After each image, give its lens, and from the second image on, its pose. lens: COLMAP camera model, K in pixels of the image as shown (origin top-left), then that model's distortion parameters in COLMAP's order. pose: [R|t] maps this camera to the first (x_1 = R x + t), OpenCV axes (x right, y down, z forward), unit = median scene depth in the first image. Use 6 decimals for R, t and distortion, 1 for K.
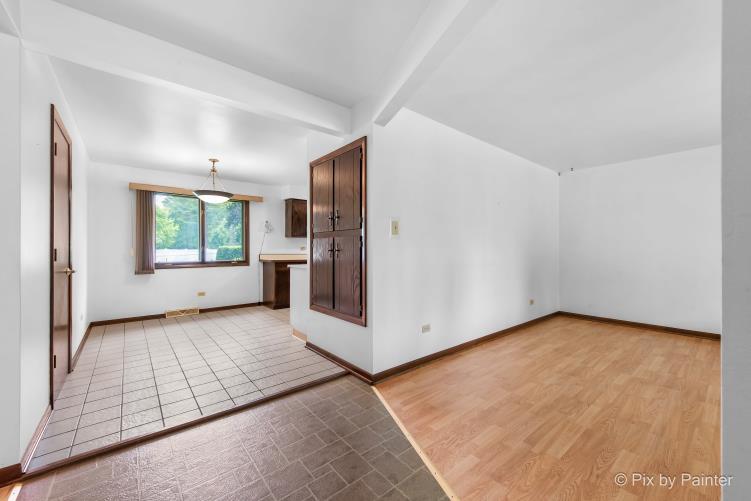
lens RADIAL K [[301.9, 0, 377.1], [0, 301.9, 246.2], [0, 0, 1]] dist [0.014201, -0.000329]
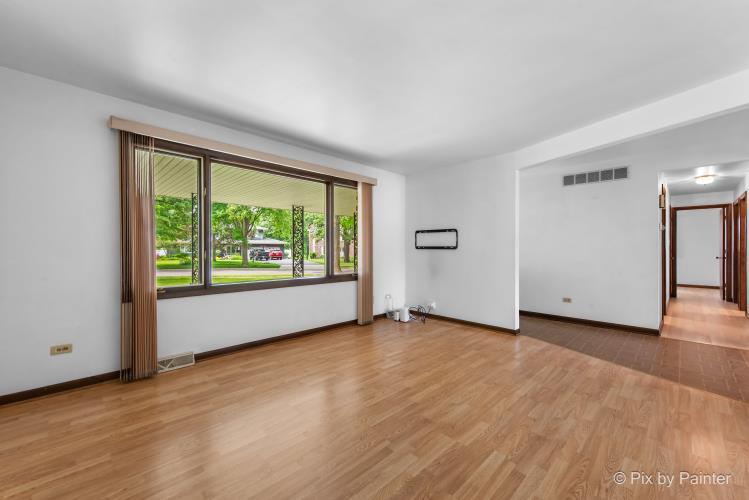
lens RADIAL K [[300.1, 0, 375.5], [0, 300.1, 253.0], [0, 0, 1]] dist [0.013177, -0.000469]
pose [[-0.997182, -0.002834, -0.074971, 1.136096], [-0.002802, 0.999996, -0.000530, 0.016787], [0.074972, -0.000318, -0.997186, 1.764296]]
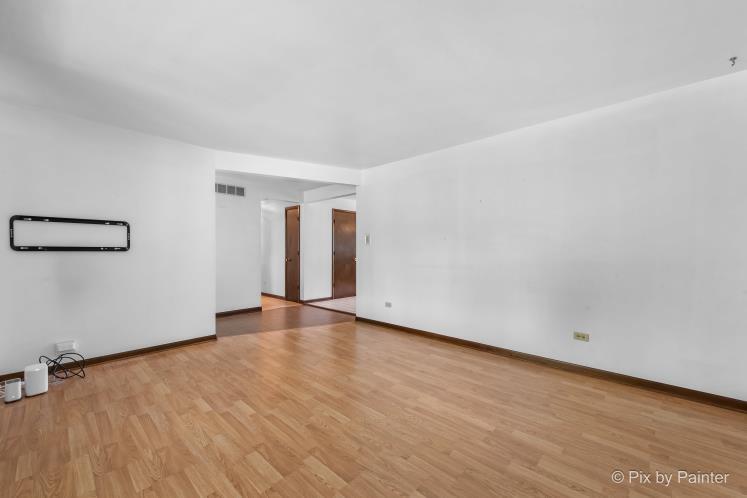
lens RADIAL K [[300.3, 0, 375.1], [0, 300.3, 244.8], [0, 0, 1]] dist [0.014201, -0.000329]
pose [[0.124462, -0.020087, -0.992021, 1.905752], [0.013329, 0.999739, -0.018571, 0.002582], [0.992135, -0.010911, 0.124697, 0.876341]]
